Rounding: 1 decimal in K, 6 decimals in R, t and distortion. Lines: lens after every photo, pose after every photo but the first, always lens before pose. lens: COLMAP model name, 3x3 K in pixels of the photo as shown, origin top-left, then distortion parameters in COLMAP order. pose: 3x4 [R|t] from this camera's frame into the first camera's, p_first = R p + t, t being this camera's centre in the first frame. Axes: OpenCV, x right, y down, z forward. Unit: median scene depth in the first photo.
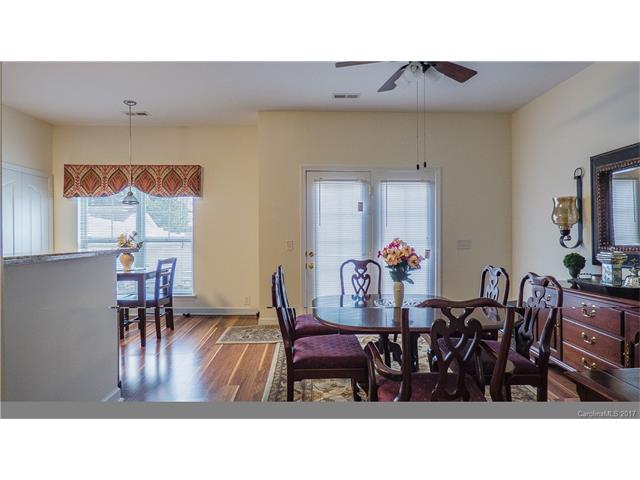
lens RADIAL K [[390.4, 0, 333.6], [0, 390.4, 245.5], [0, 0, 1]] dist [-0.022263, 0.013192]
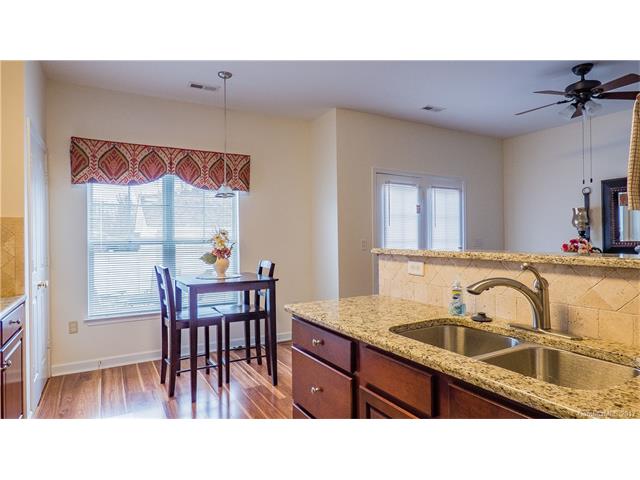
lens RADIAL K [[390.4, 0, 319.9], [0, 390.4, 238.0], [0, 0, 1]] dist [-0.022263, 0.013192]
pose [[0.880218, -0.005564, 0.474538, -0.634417], [0.013023, 0.999838, -0.012433, -0.006813], [-0.474391, 0.017124, 0.880147, 0.154333]]
